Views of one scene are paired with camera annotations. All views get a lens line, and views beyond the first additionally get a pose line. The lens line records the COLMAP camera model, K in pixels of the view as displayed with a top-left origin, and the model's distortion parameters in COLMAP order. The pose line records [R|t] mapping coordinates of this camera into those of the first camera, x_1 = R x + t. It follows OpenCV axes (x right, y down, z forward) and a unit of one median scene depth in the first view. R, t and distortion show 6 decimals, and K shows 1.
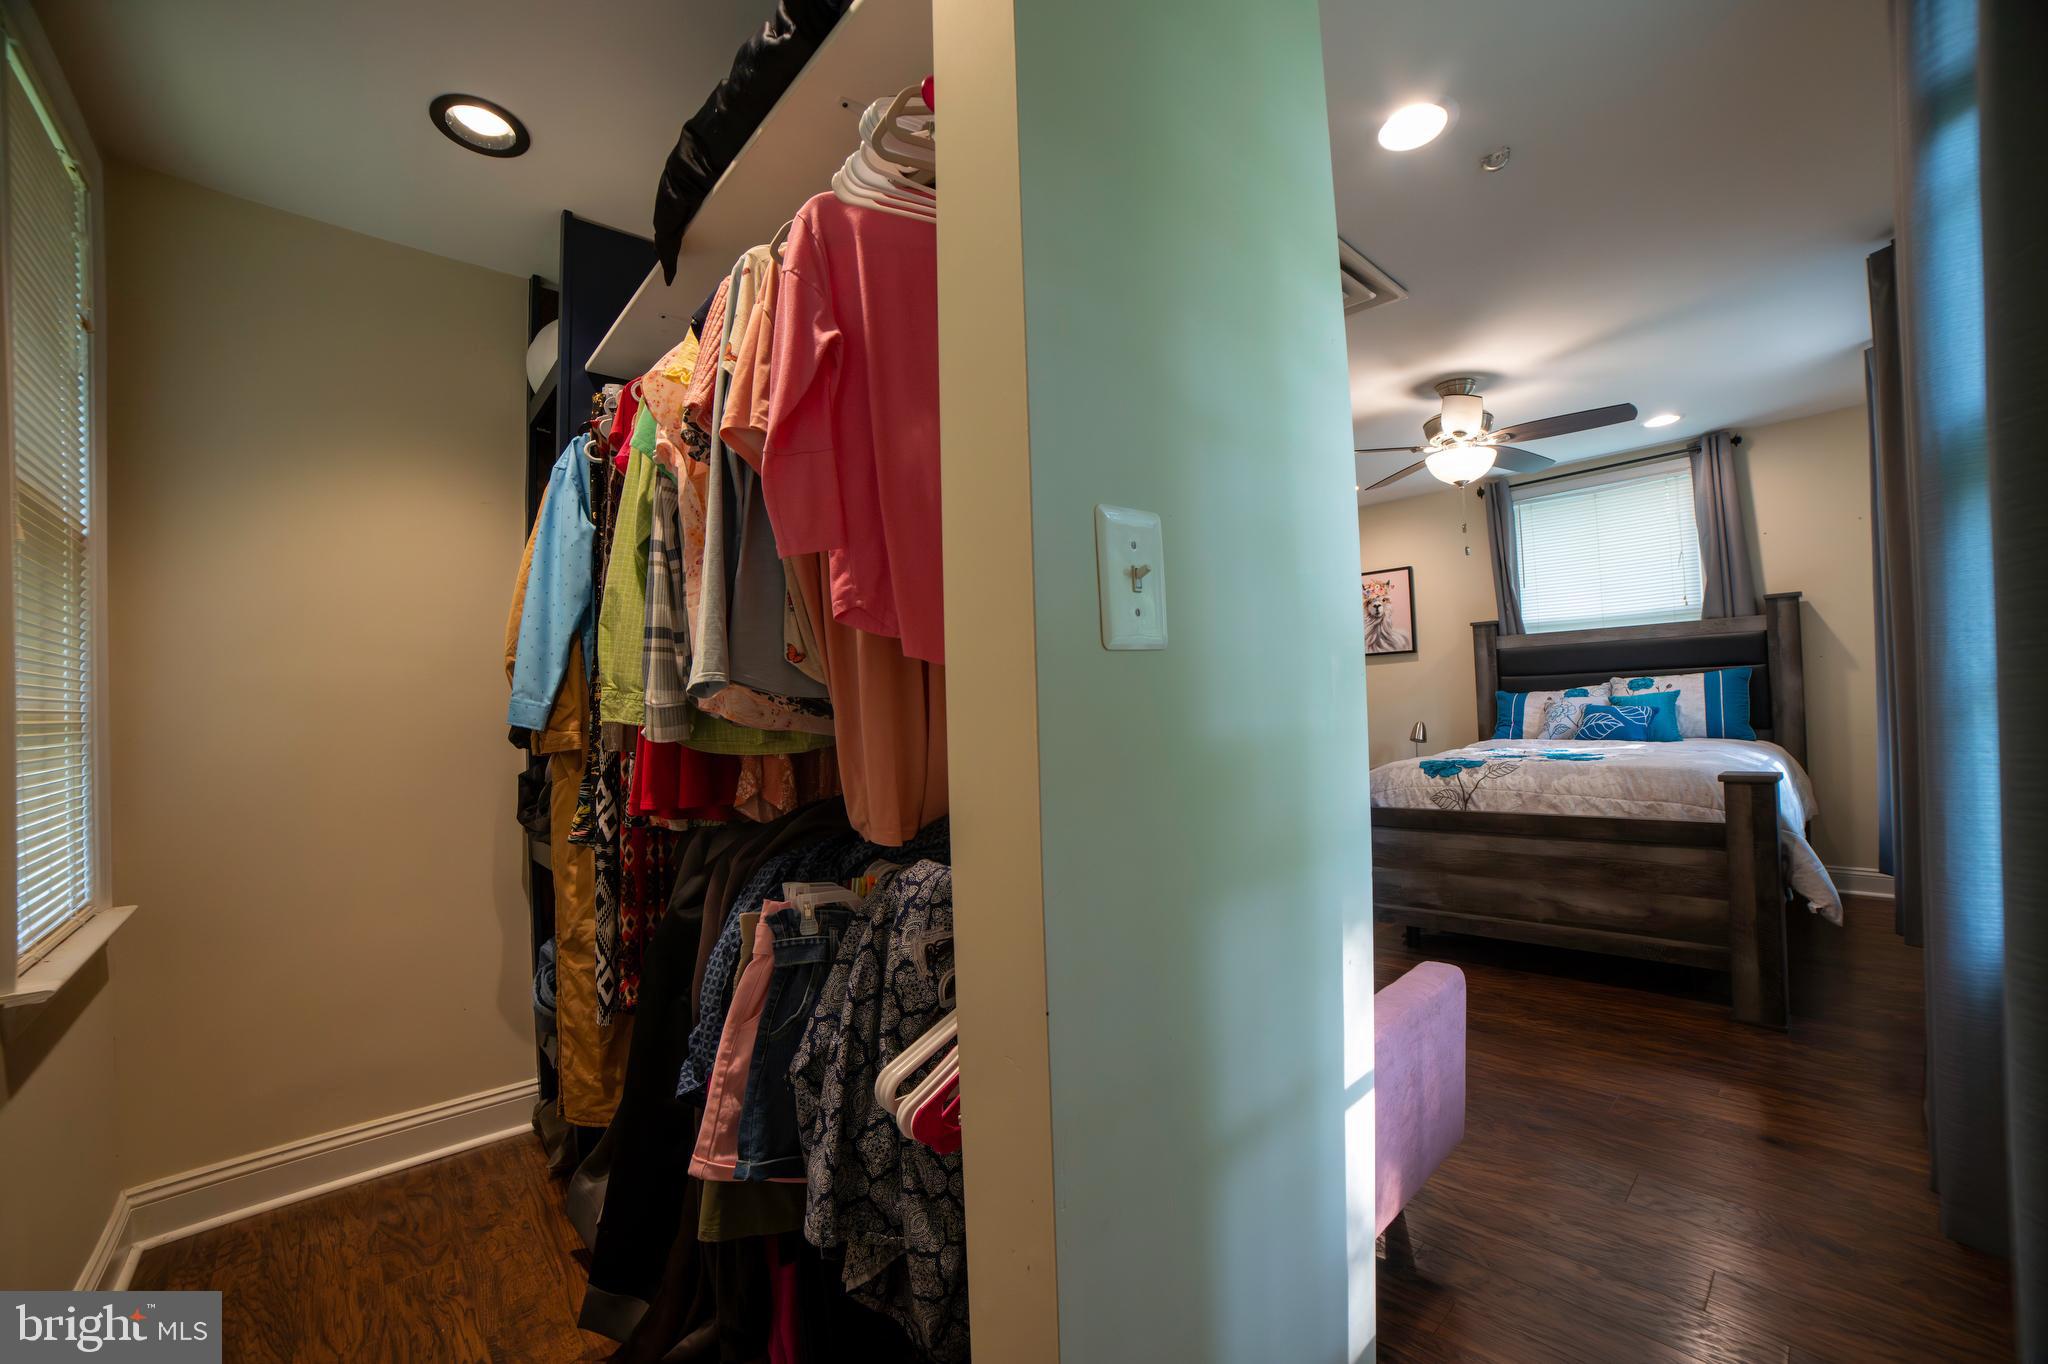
lens RADIAL K [[828.5, 0, 1018.6], [0, 828.5, 695.2], [0, 0, 1]] dist [-0.106938, 0.037716]
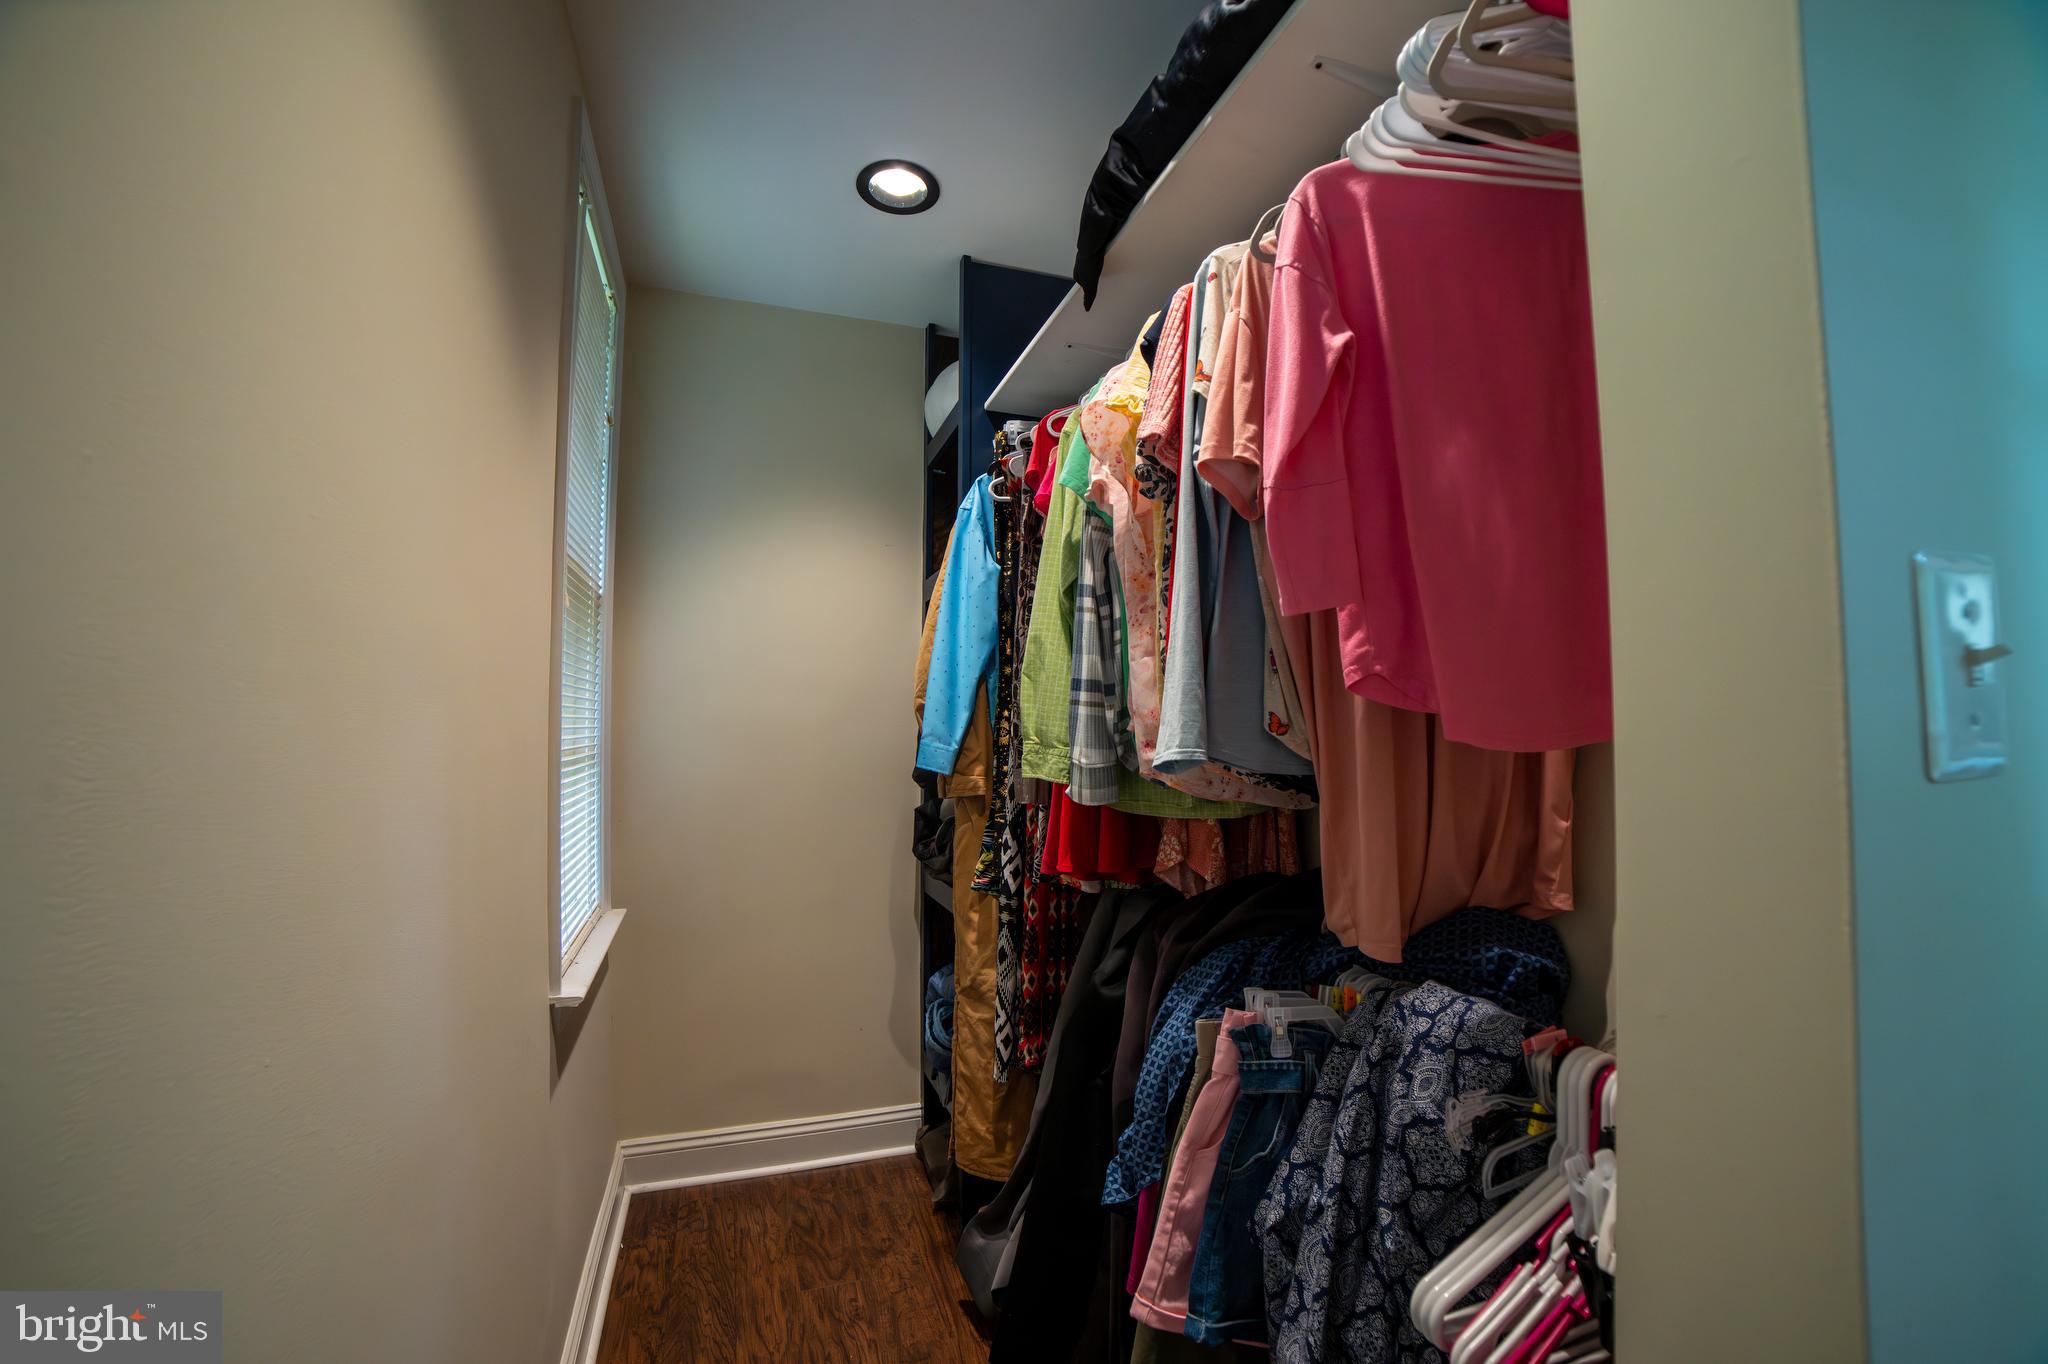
lens RADIAL K [[835.9, 0, 1018.3], [0, 835.9, 691.6], [0, 0, 1]] dist [-0.122637, 0.050841]
pose [[0.923613, 0.006165, -0.383277, -0.155473], [-0.014931, 0.999690, -0.019902, -0.050216], [0.383035, 0.024105, 0.923419, 0.099690]]
